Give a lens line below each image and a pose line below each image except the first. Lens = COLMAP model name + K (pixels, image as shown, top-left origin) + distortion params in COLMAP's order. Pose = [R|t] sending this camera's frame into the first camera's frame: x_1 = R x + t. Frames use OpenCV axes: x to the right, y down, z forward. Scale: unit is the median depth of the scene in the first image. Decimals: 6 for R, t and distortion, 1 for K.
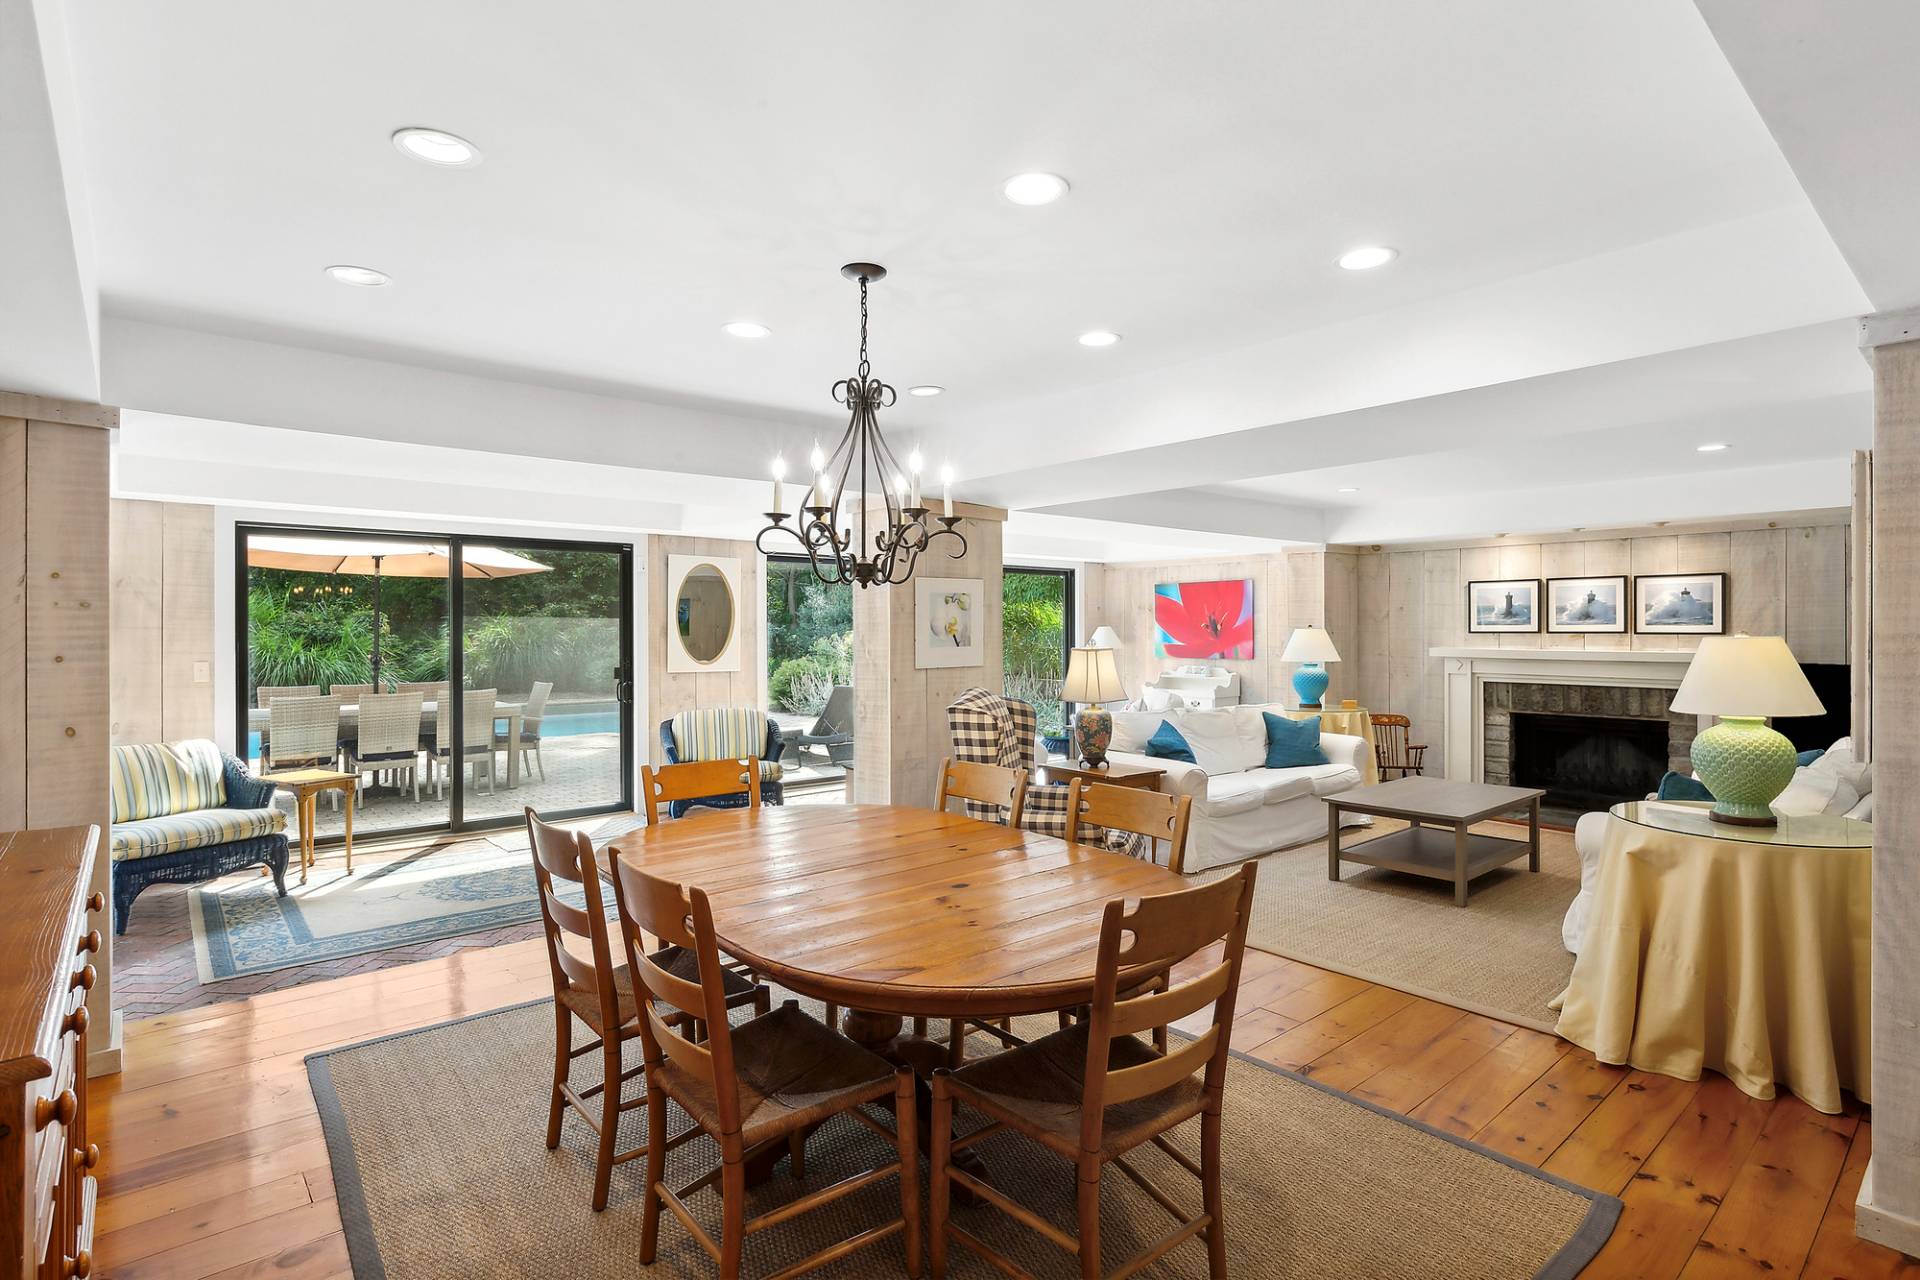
lens RADIAL K [[923.2, 0, 961.7], [0, 923.2, 631.5], [0, 0, 1]] dist [0.002424, 0.000783]
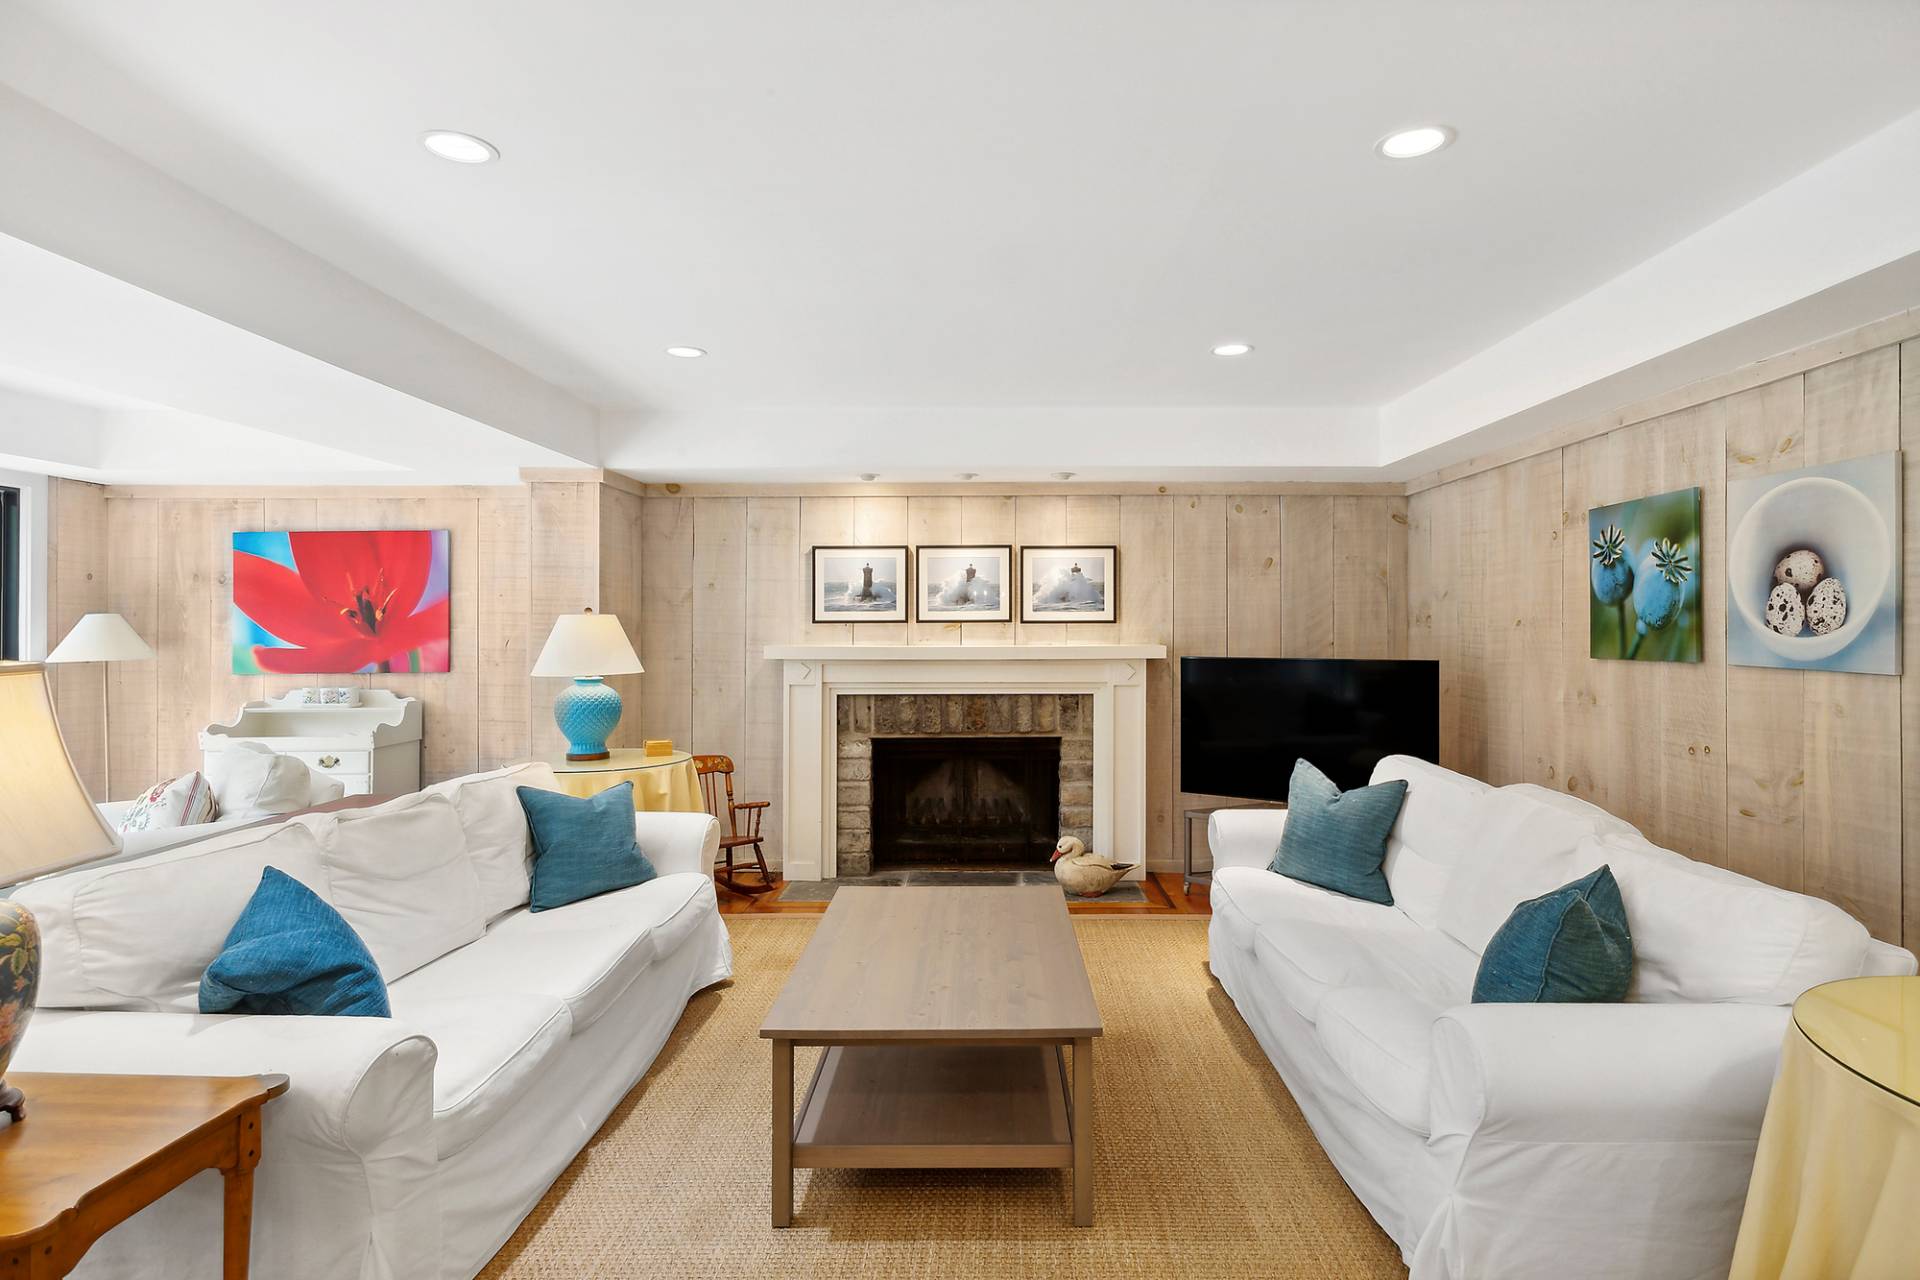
lens RADIAL K [[923.2, 0, 942.8], [0, 923.2, 614.8], [0, 0, 1]] dist [0.002424, 0.000783]
pose [[0.648868, 0.009618, 0.760840, 0.103950], [0.004776, 0.999849, -0.016712, 0.007586], [-0.760886, 0.014477, 0.648724, 0.511138]]
